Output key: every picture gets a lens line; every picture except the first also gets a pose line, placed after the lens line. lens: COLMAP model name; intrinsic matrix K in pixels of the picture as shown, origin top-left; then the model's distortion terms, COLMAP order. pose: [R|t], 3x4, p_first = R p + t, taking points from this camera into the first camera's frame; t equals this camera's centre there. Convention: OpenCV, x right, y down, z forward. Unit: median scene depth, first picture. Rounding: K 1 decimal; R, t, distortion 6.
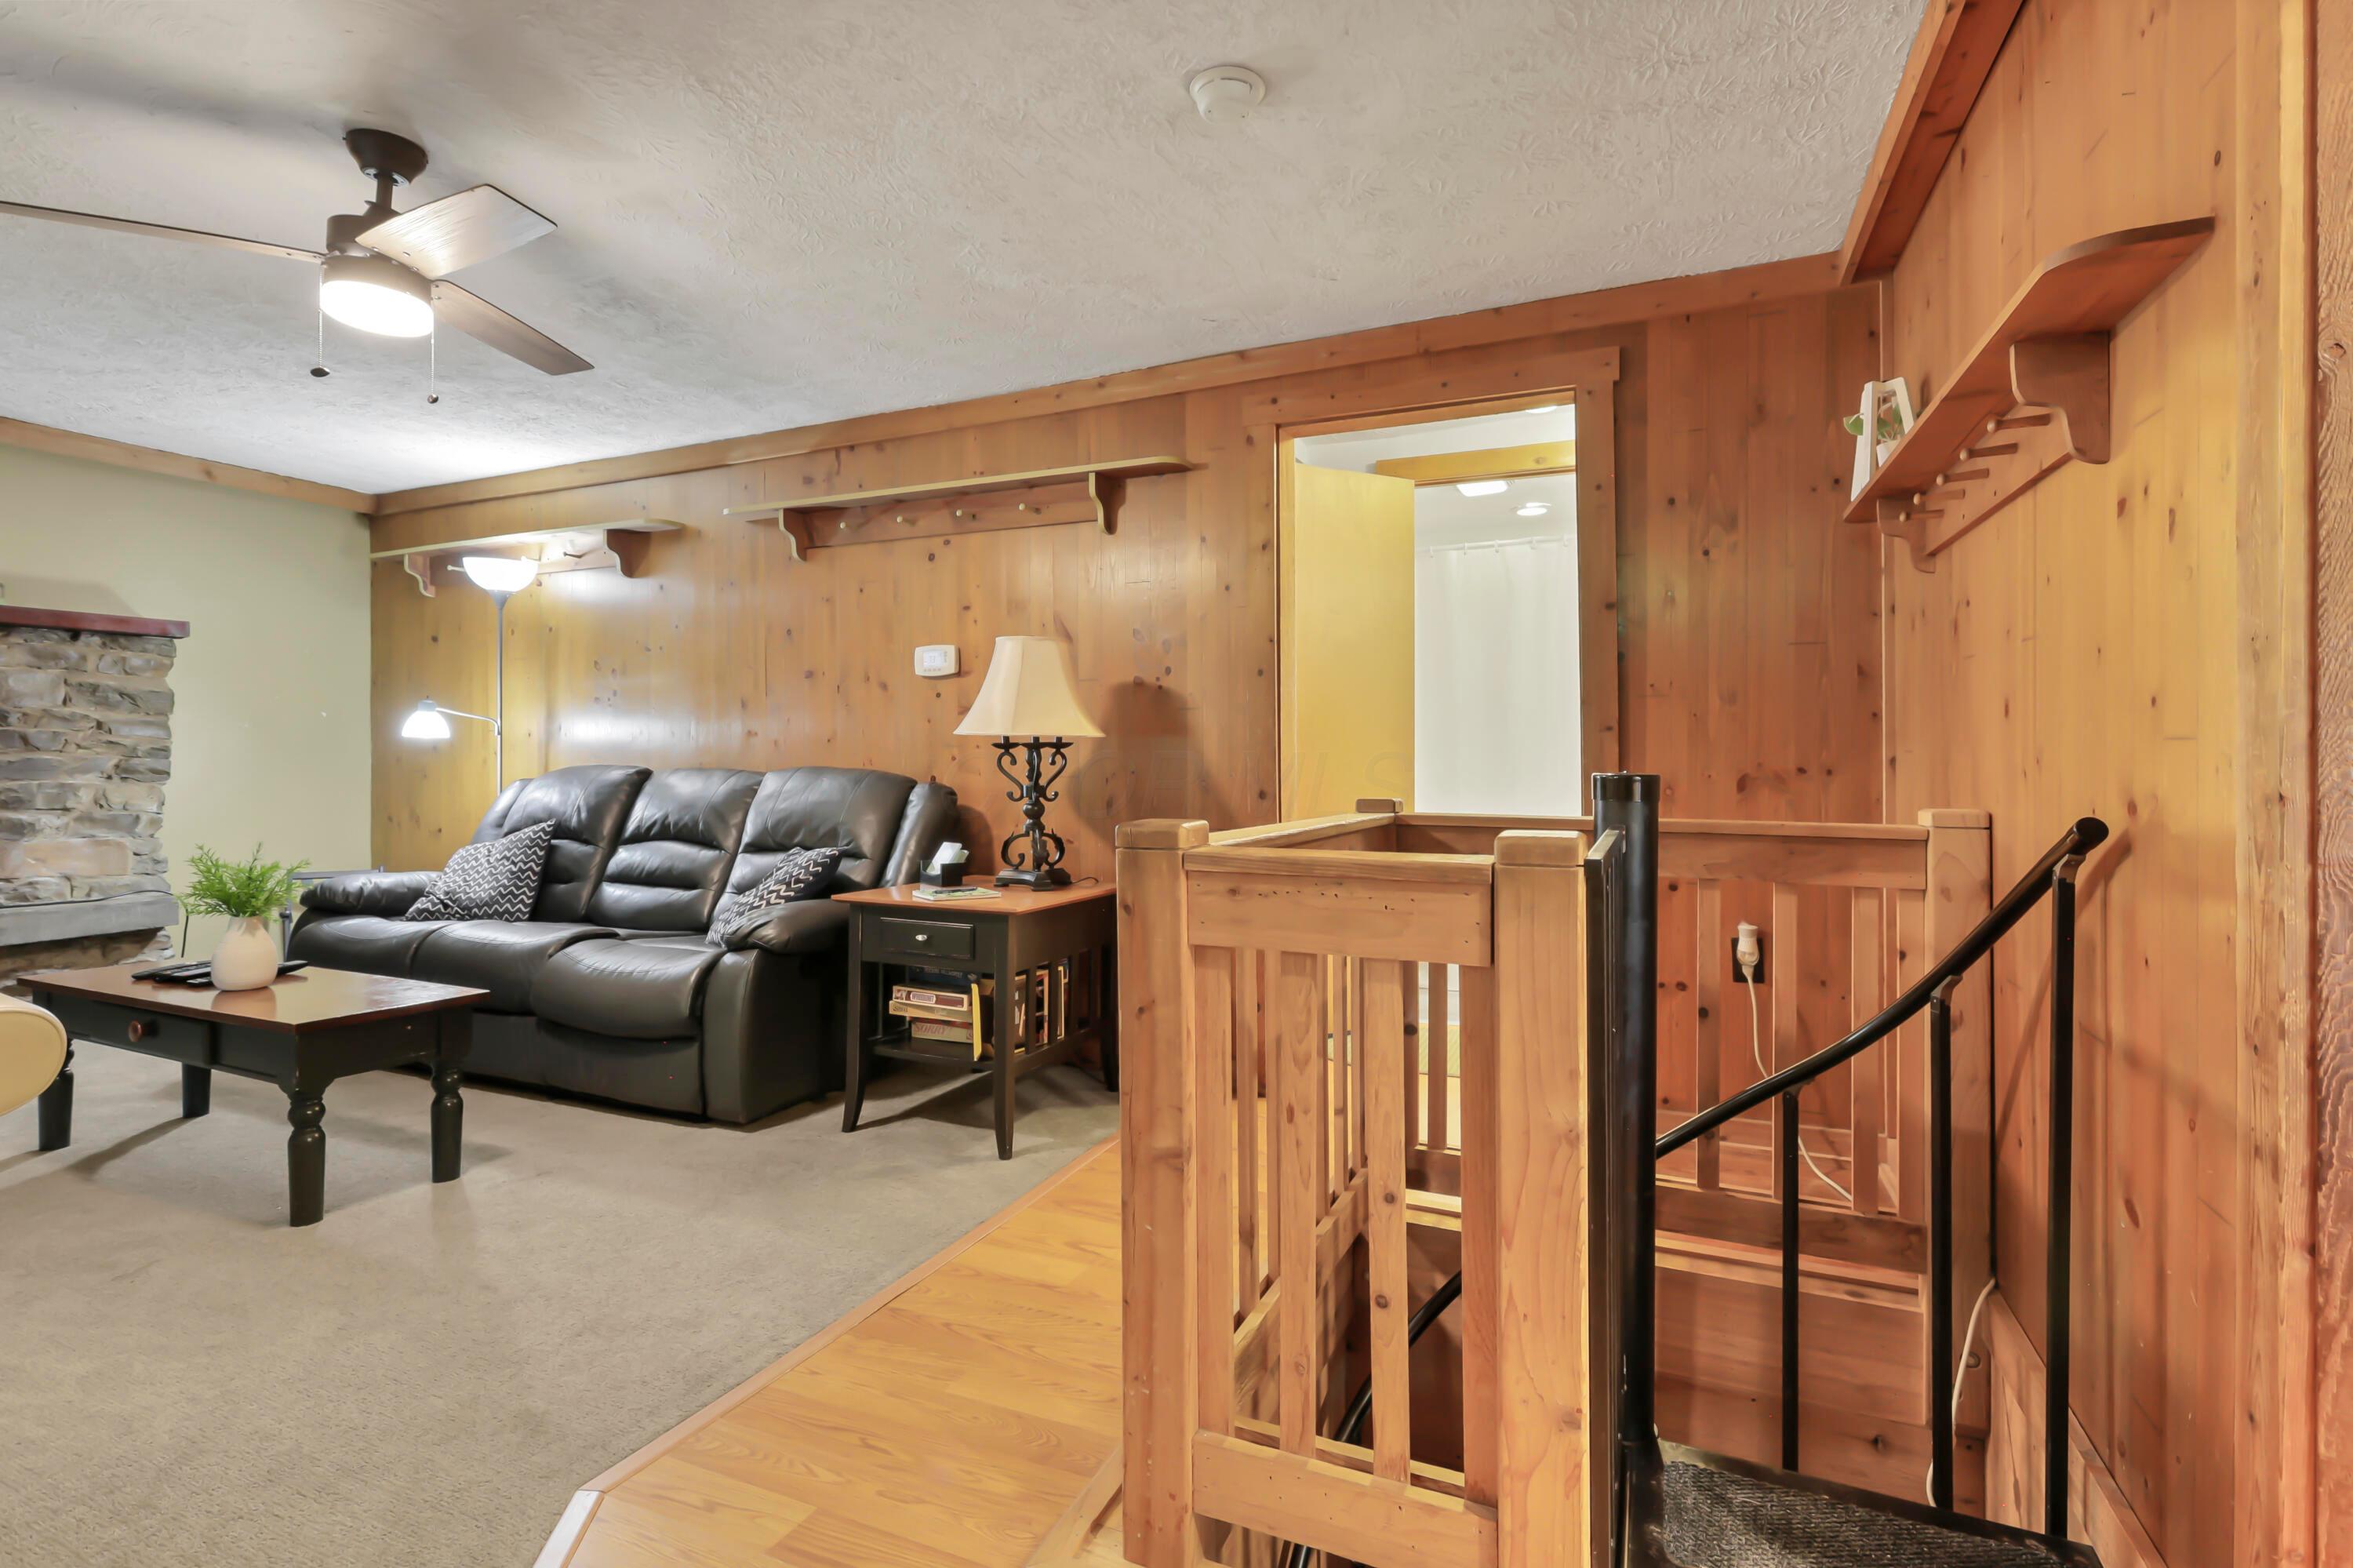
lens RADIAL K [[1089.6, 0, 1168.3], [0, 1089.6, 767.6], [0, 0, 1]] dist [-0.005402, 0.004322]
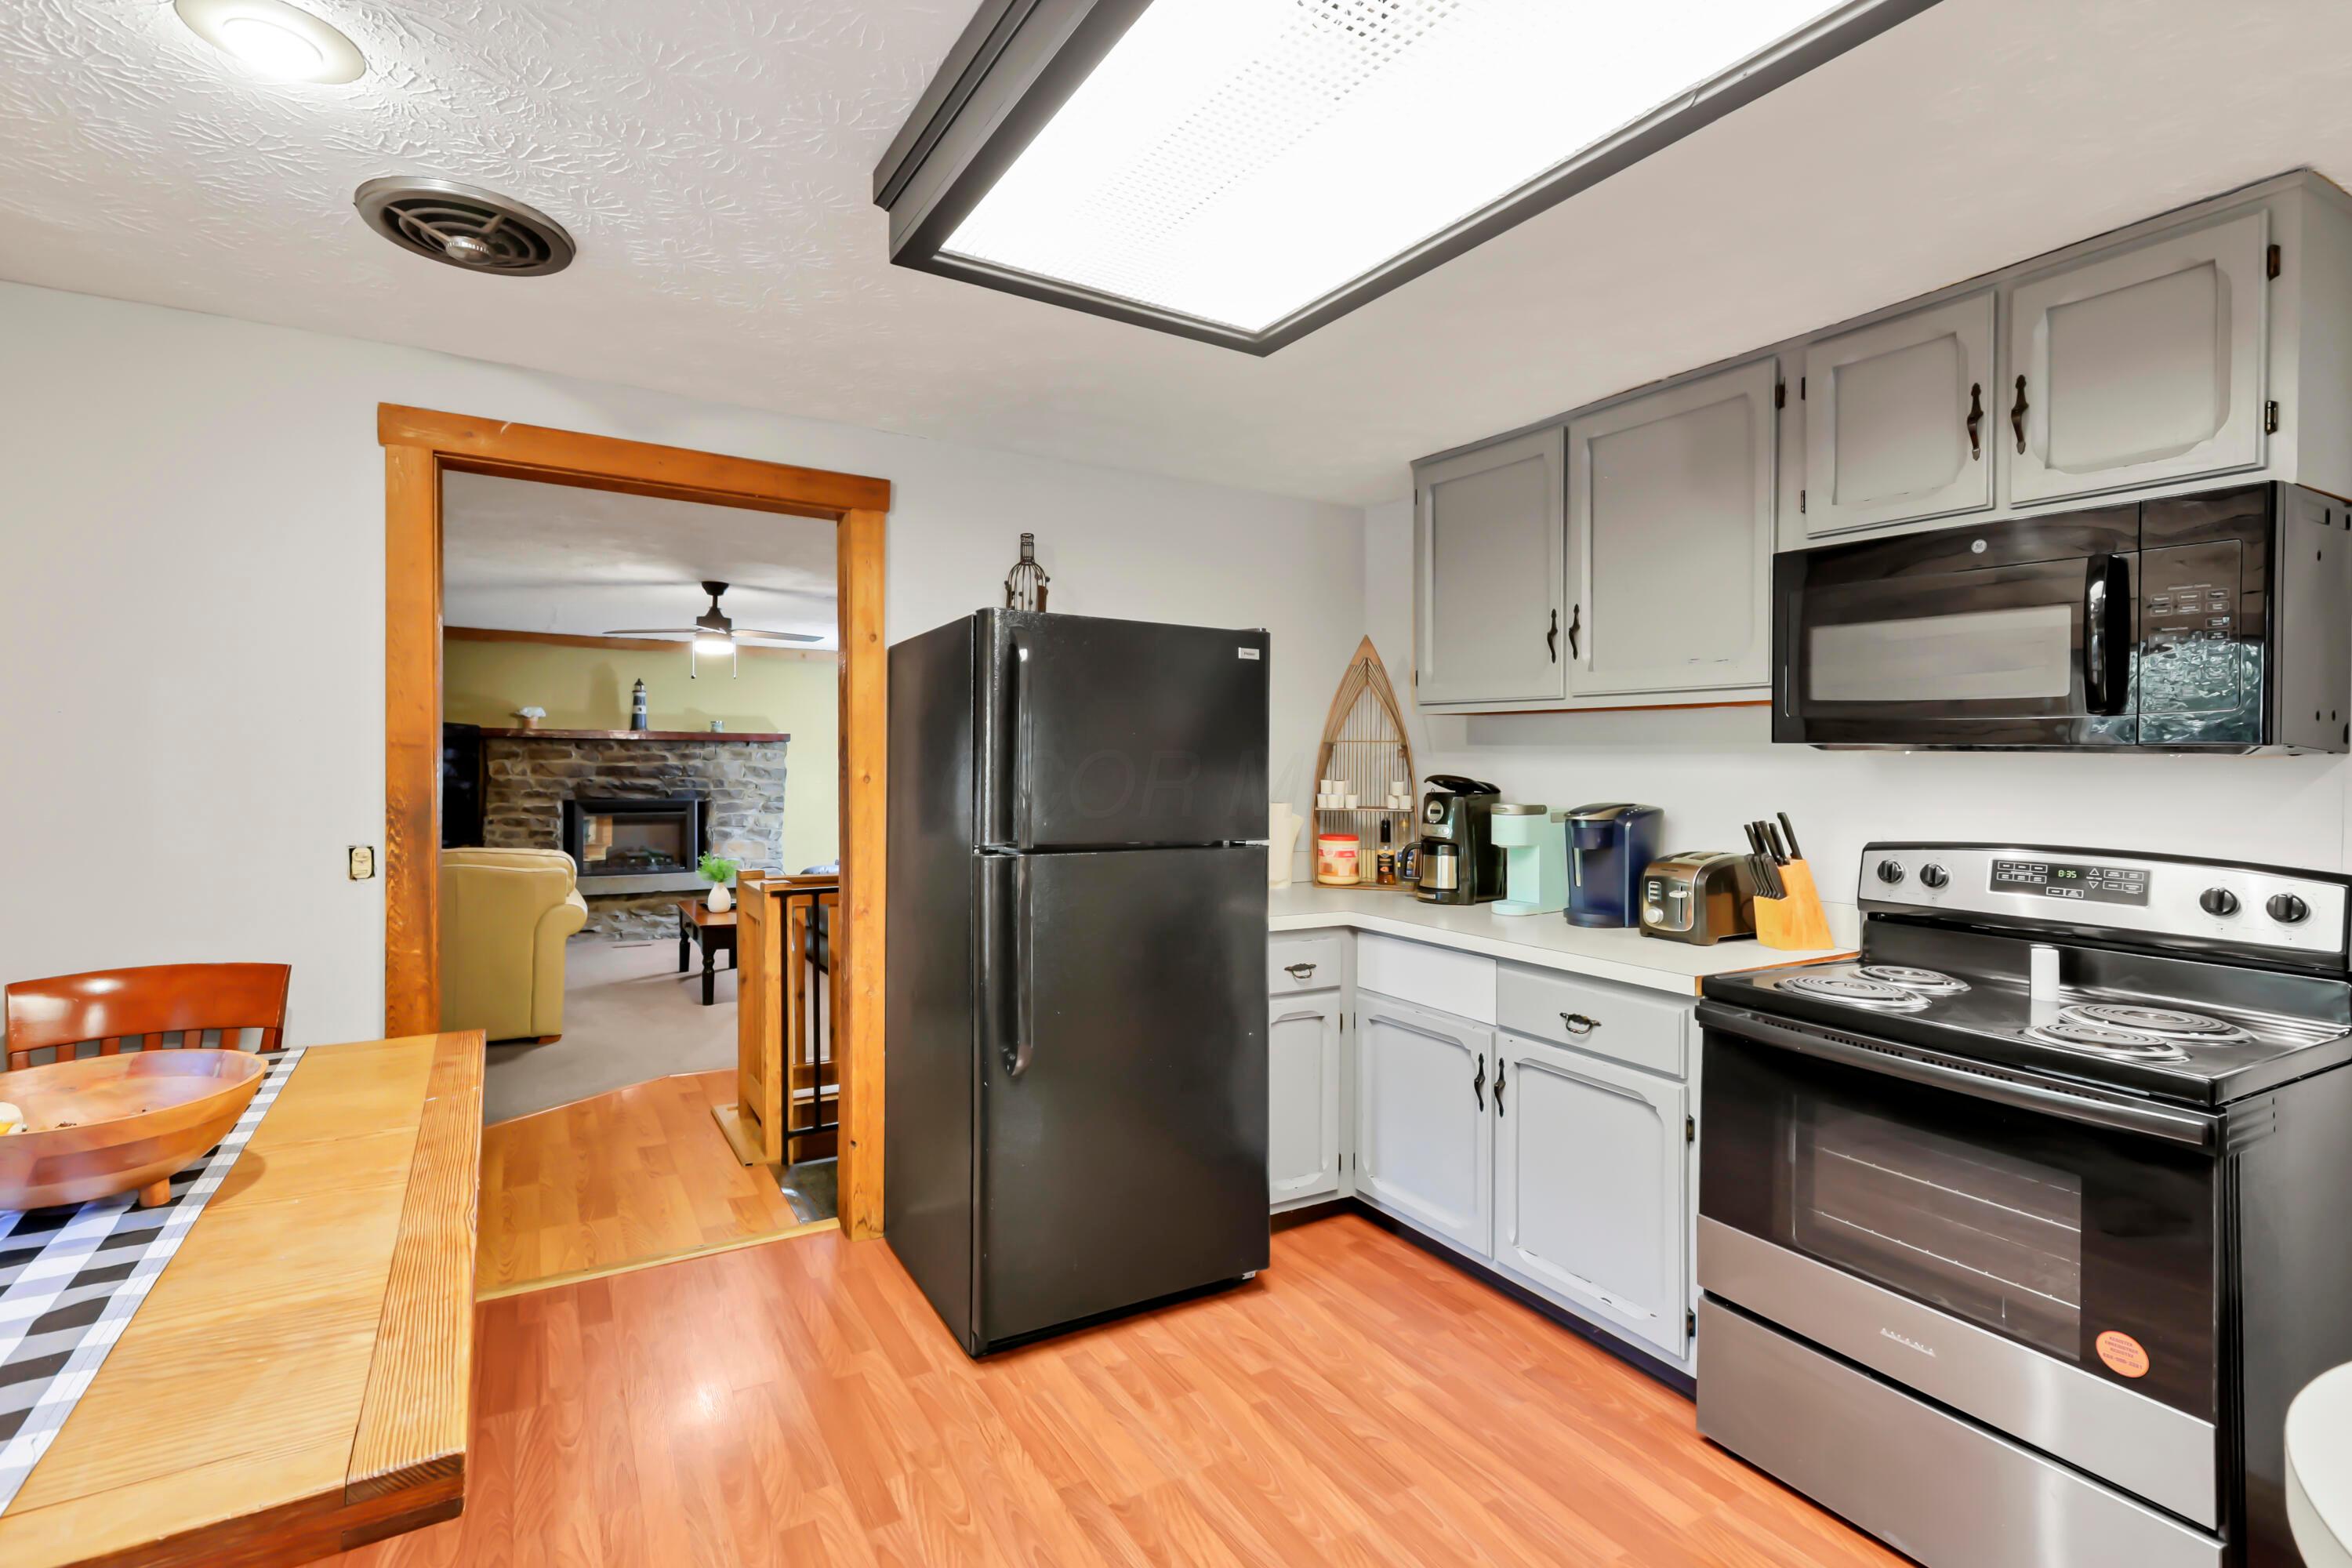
lens RADIAL K [[1089.1, 0, 1162.8], [0, 1089.1, 777.0], [0, 0, 1]] dist [-0.005402, 0.004322]
pose [[0.817070, 0.008669, -0.576473, 0.854744], [-0.008810, 0.999958, 0.002550, -0.068984], [0.576470, 0.002995, 0.817112, -0.254190]]
